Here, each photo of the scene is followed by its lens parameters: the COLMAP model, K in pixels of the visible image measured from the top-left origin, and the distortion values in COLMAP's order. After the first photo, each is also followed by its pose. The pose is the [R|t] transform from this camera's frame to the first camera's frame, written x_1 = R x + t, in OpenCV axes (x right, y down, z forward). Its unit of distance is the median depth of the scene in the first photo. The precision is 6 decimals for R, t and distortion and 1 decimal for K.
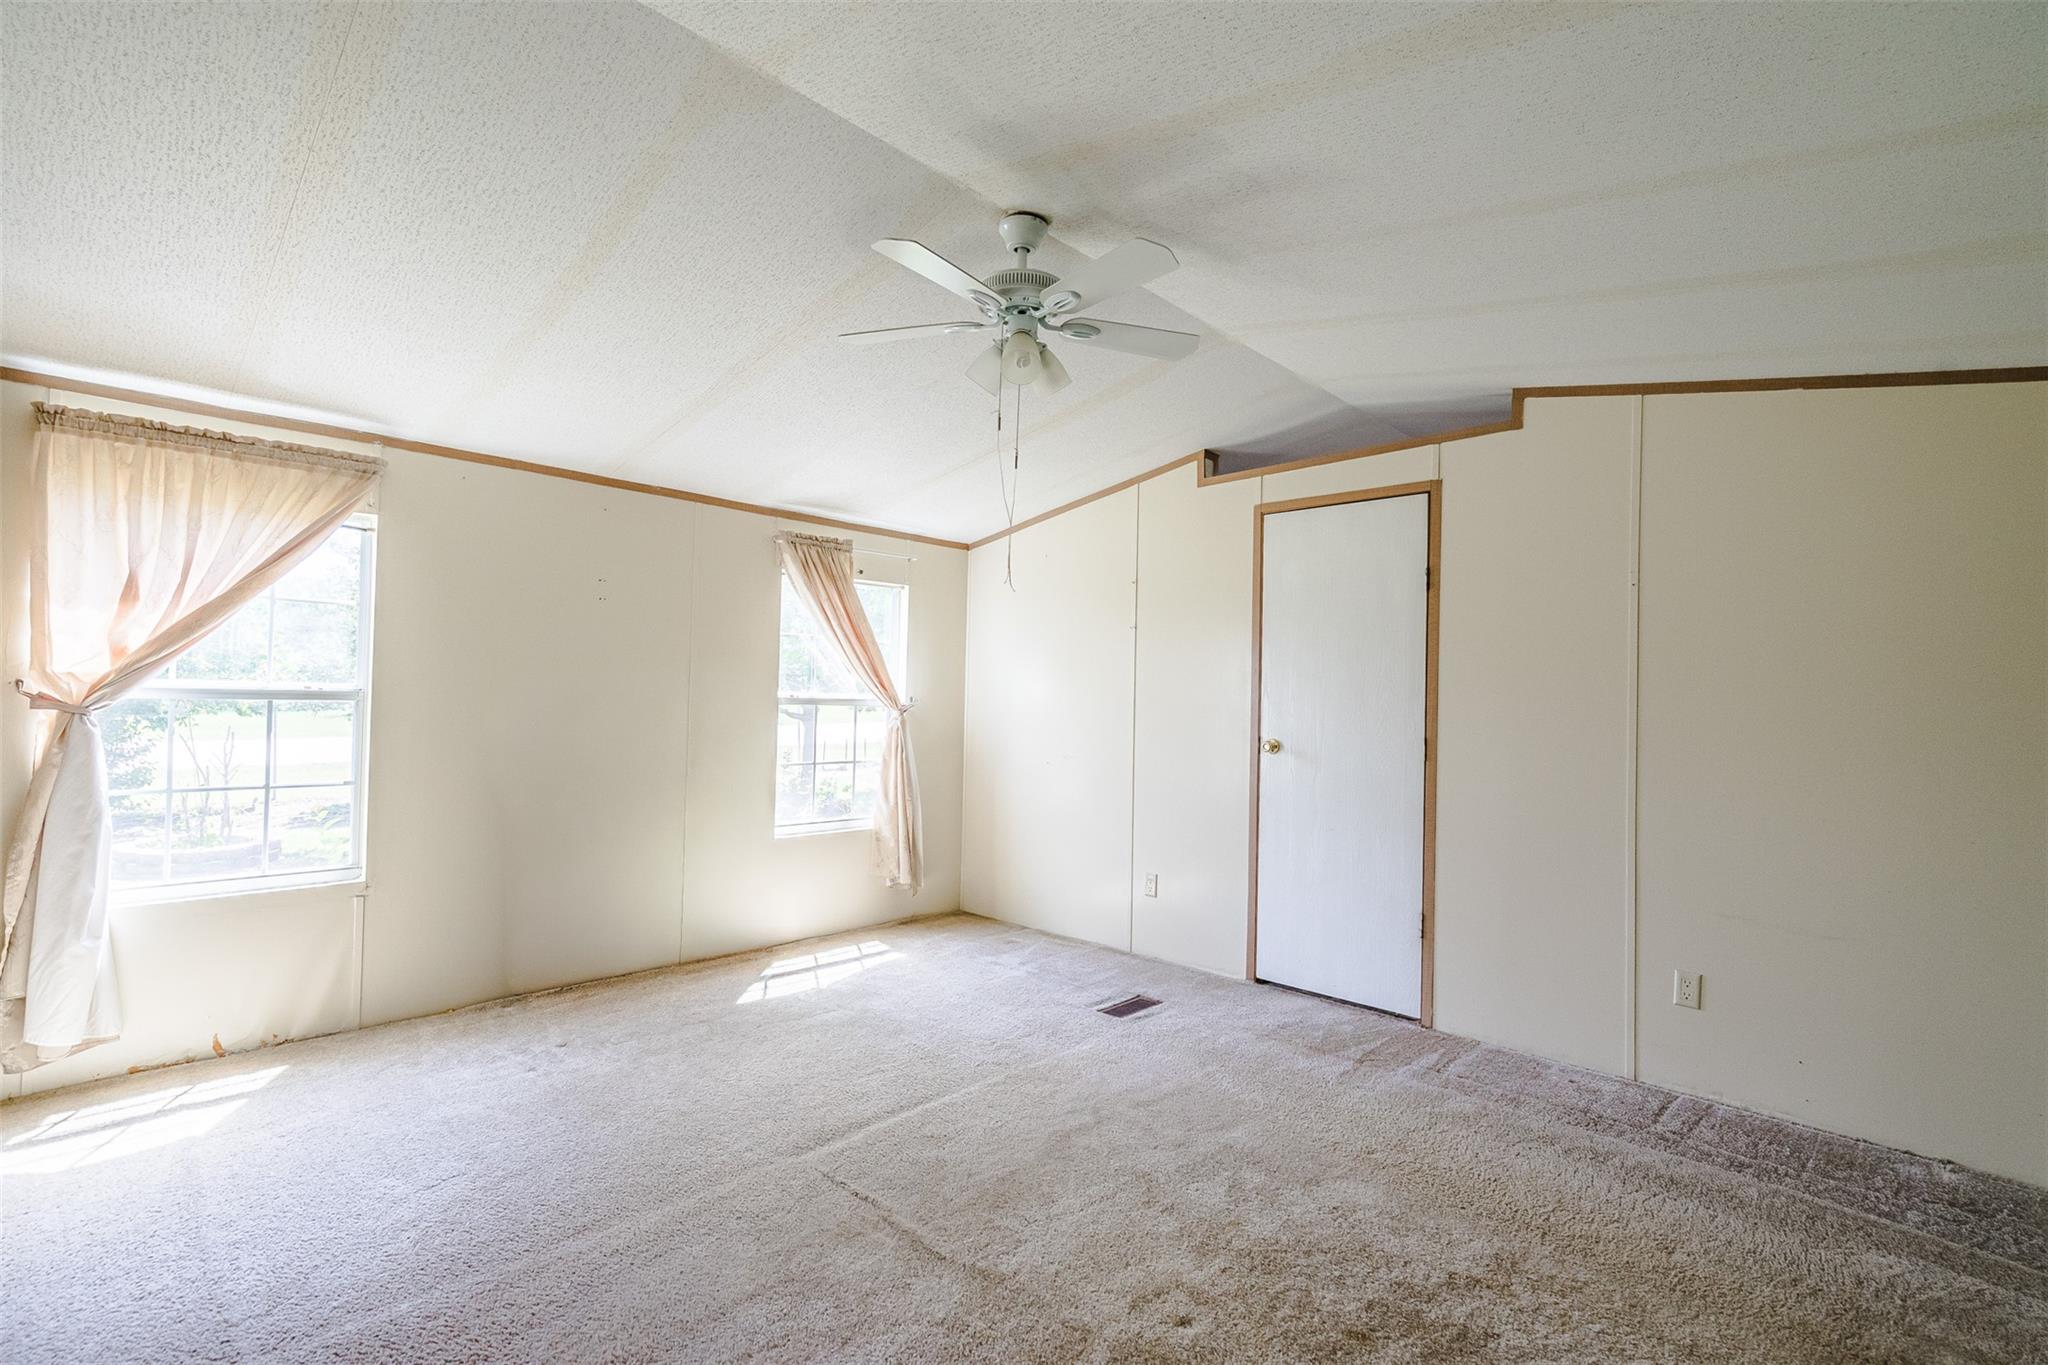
lens RADIAL K [[920.5, 0, 1024.0], [0, 920.5, 682.5], [0, 0, 1]] dist [-0.001321, 0.000136]
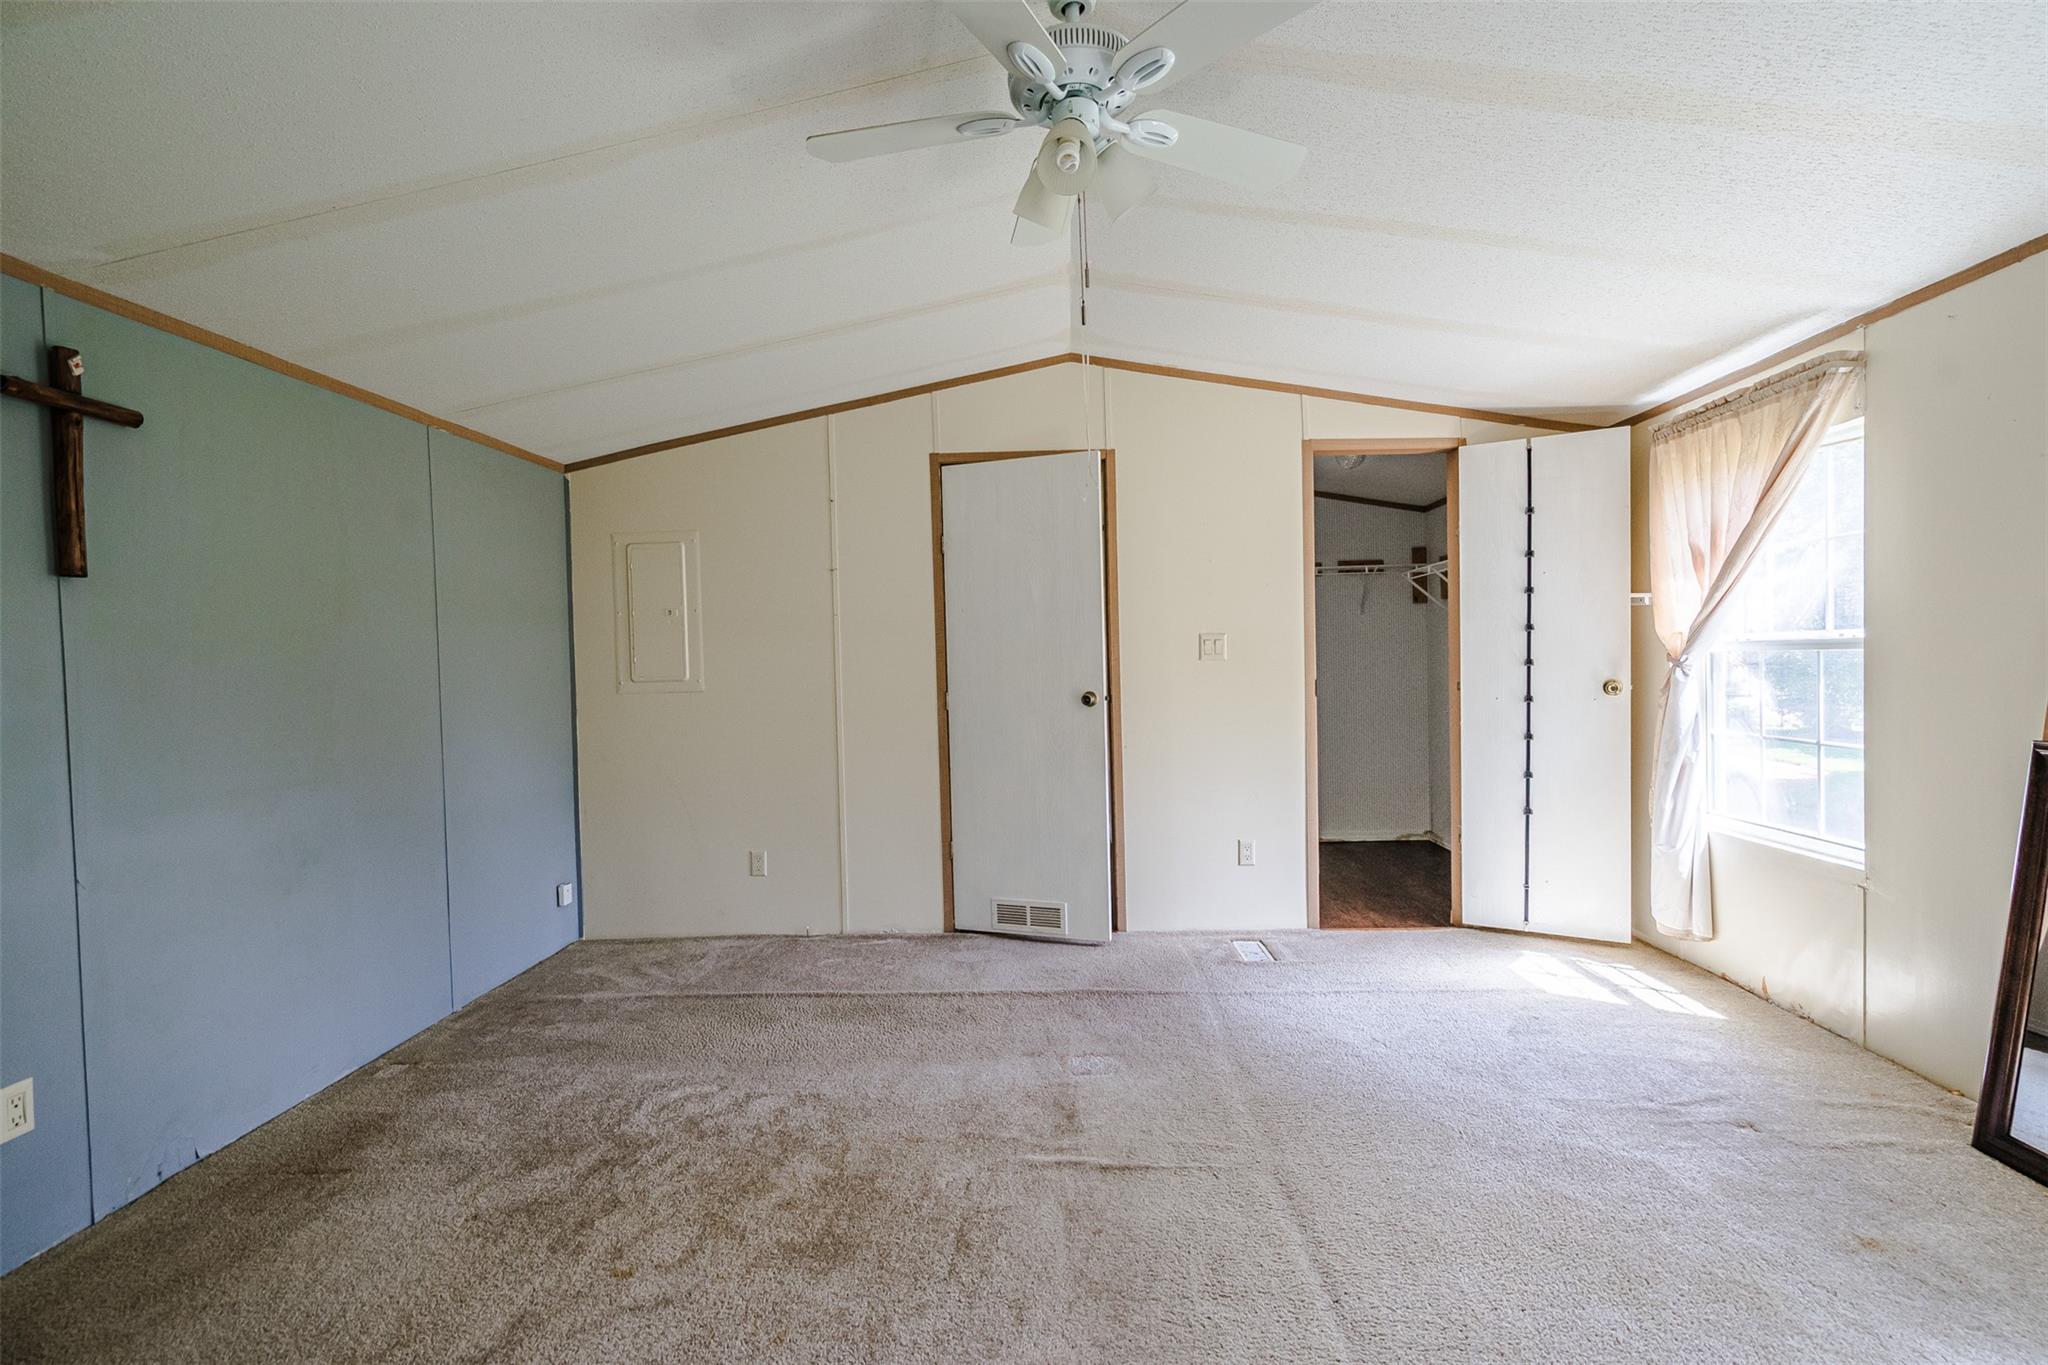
lens RADIAL K [[928.6, 0, 1024.0], [0, 928.6, 682.5], [0, 0, 1]] dist [-0.004698, -0.000003]
pose [[-0.747940, 0.015516, -0.663586, 0.389014], [0.026876, 0.999615, -0.006919, 0.035727], [0.663223, -0.023009, -0.748068, 1.140457]]
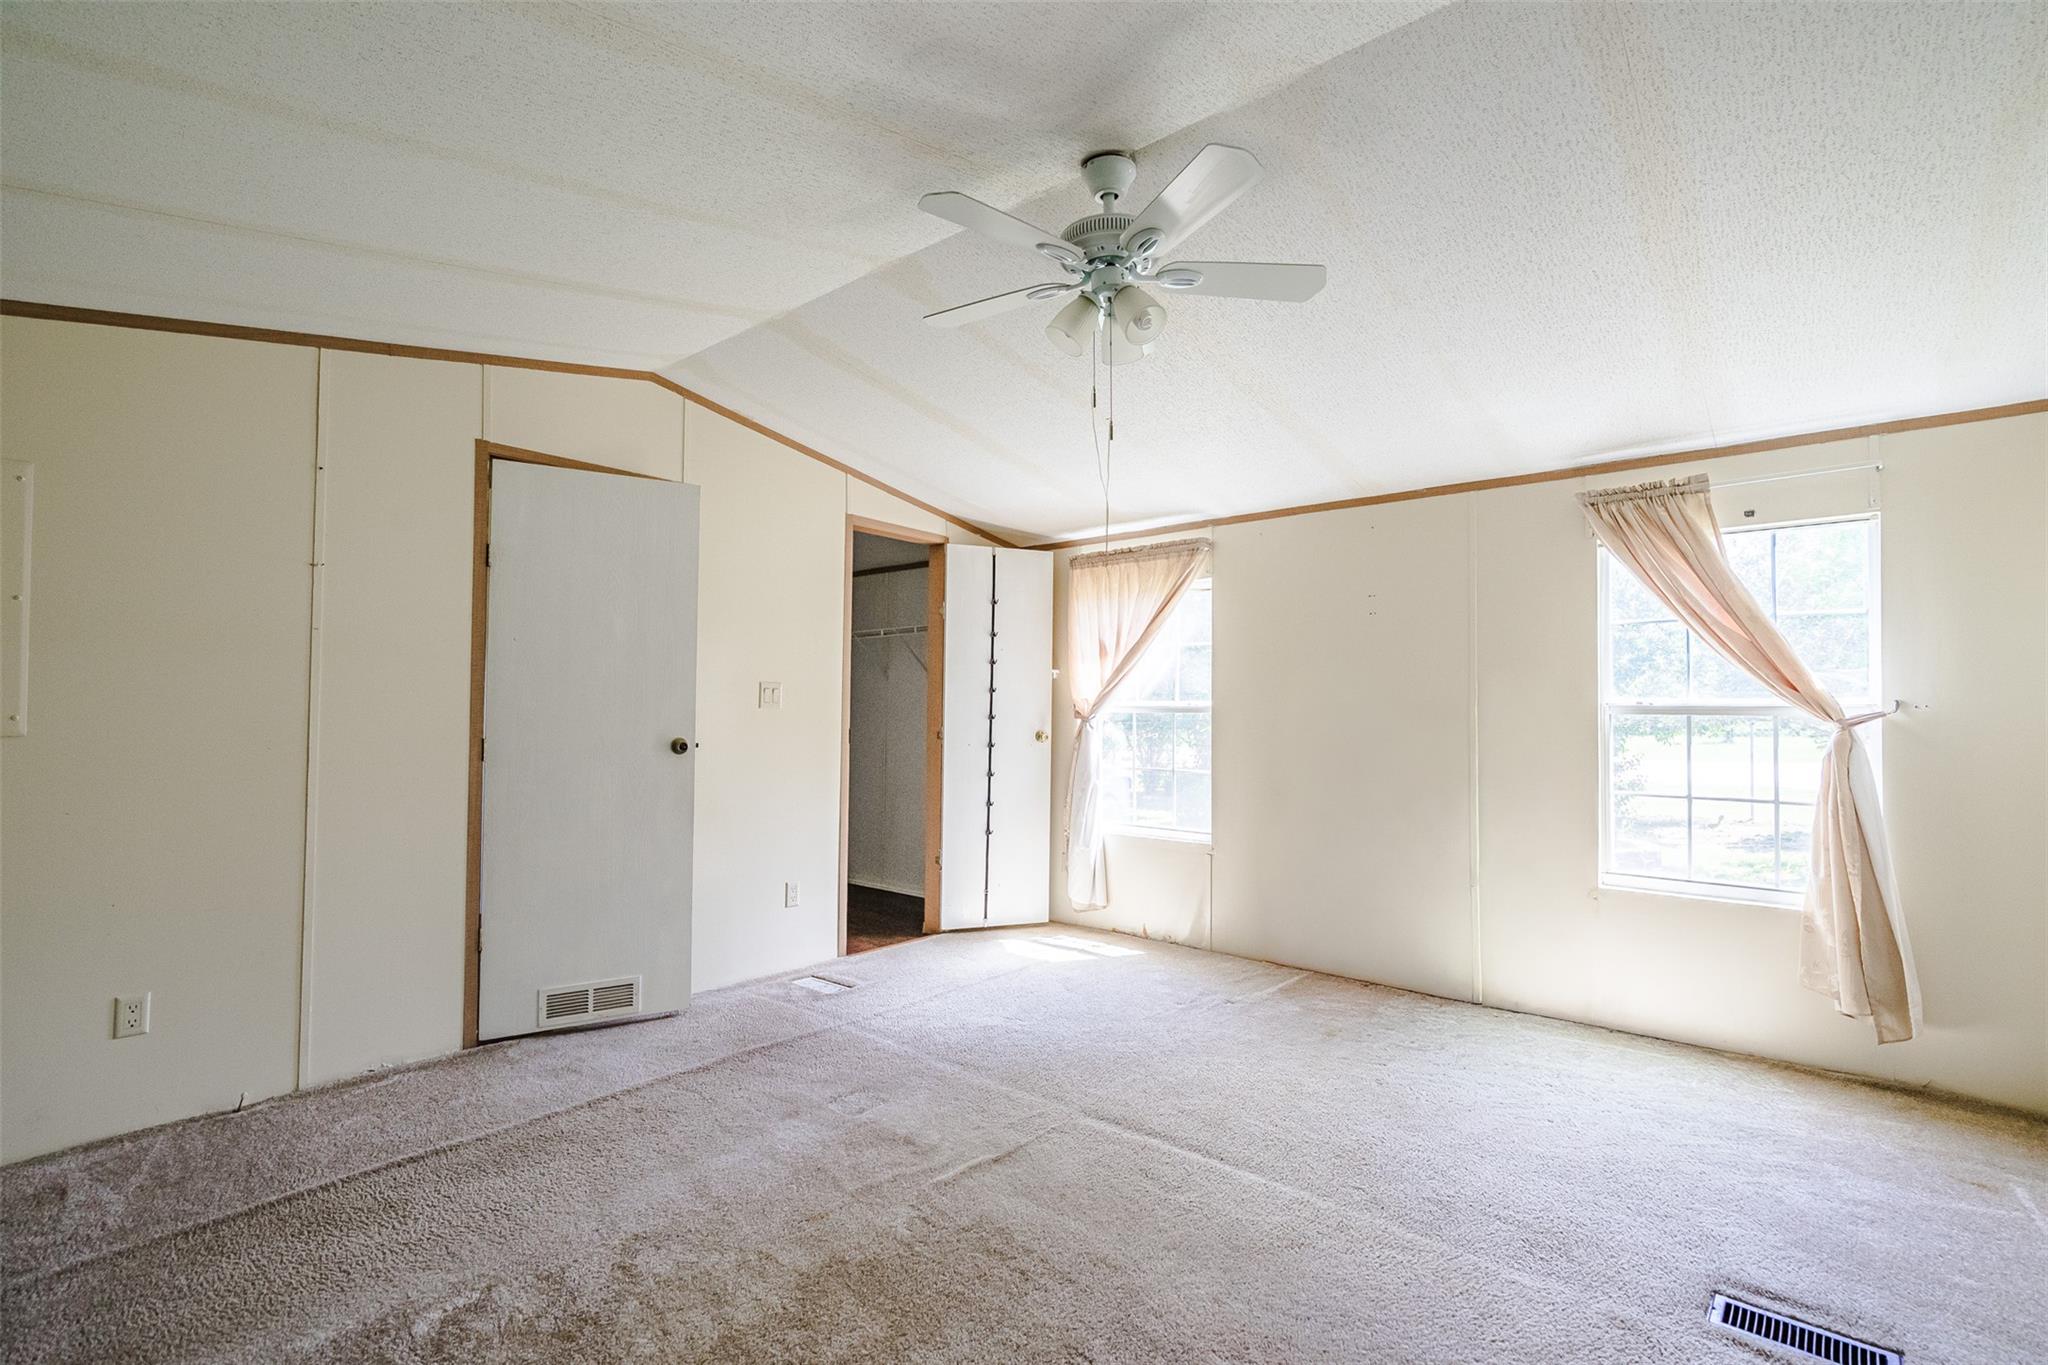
lens RADIAL K [[928.0, 0, 1040.0], [0, 928.0, 685.2], [0, 0, 1]] dist [-0.000591, 0.000940]
pose [[0.068145, -0.041991, -0.996791, 0.670053], [0.018338, 0.998998, -0.040830, 0.031041], [0.997507, -0.015497, 0.068846, 0.662886]]
